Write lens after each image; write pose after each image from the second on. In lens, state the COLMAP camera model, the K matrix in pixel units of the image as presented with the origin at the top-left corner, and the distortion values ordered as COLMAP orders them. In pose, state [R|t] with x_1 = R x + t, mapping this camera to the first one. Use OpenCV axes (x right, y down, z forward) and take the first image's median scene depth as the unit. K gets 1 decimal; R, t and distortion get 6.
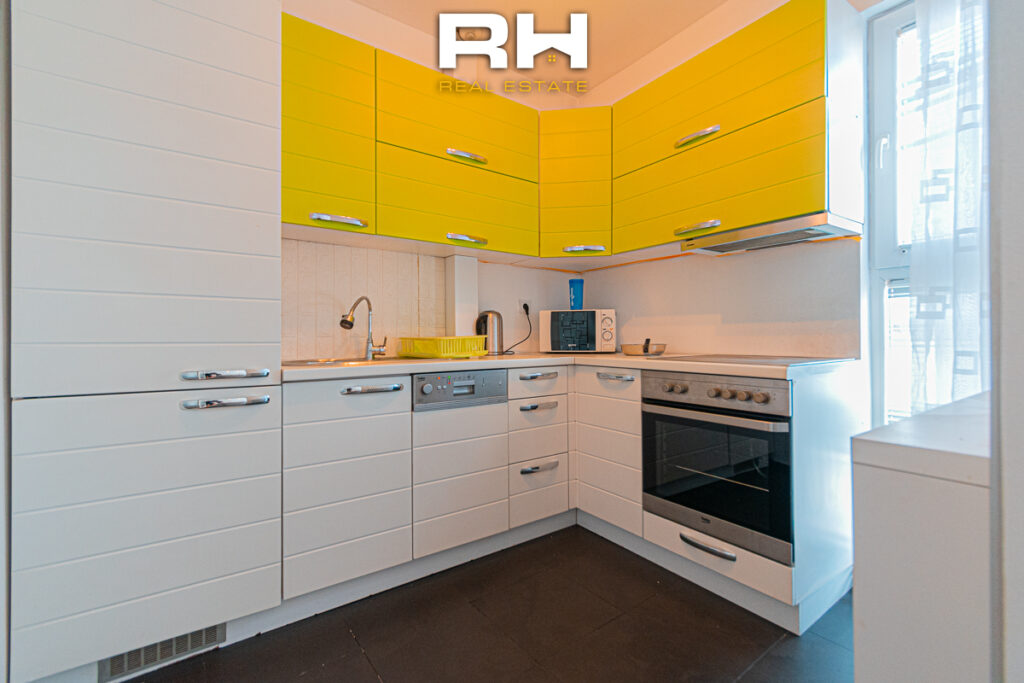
lens RADIAL K [[454.5, 0, 512.4], [0, 454.5, 336.3], [0, 0, 1]] dist [-0.002551, -0.000443]
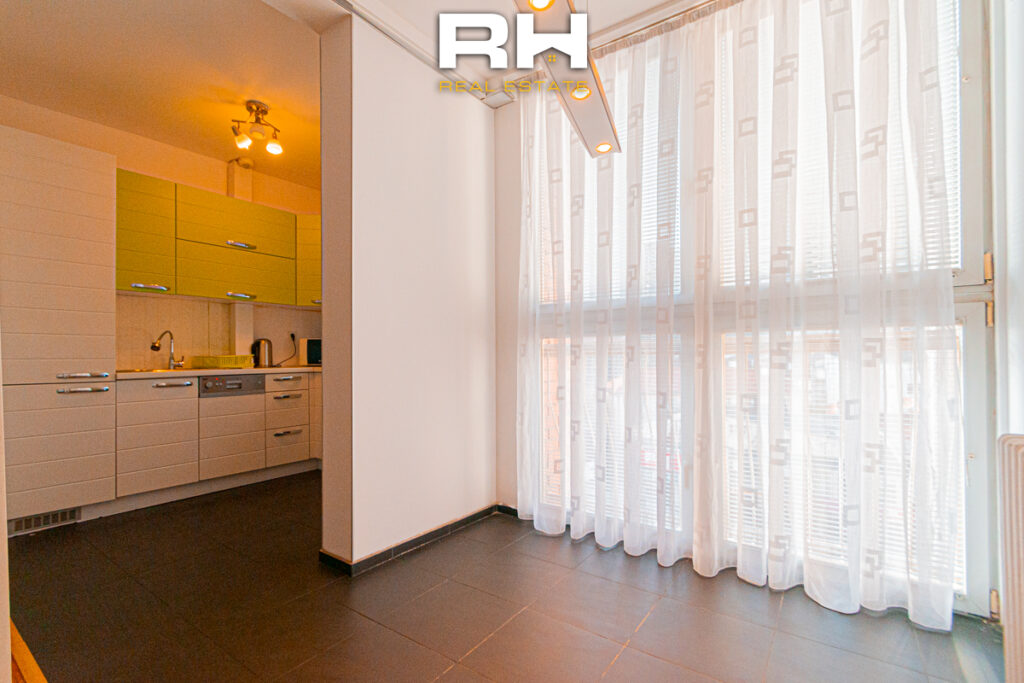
lens RADIAL K [[476.2, 0, 508.7], [0, 476.2, 353.5], [0, 0, 1]] dist [-0.002621, -0.000479]
pose [[0.953715, 0.001267, 0.300708, 0.322805], [-0.000324, 0.999995, -0.003186, -0.001637], [-0.300711, 0.002941, 0.953711, -0.980150]]
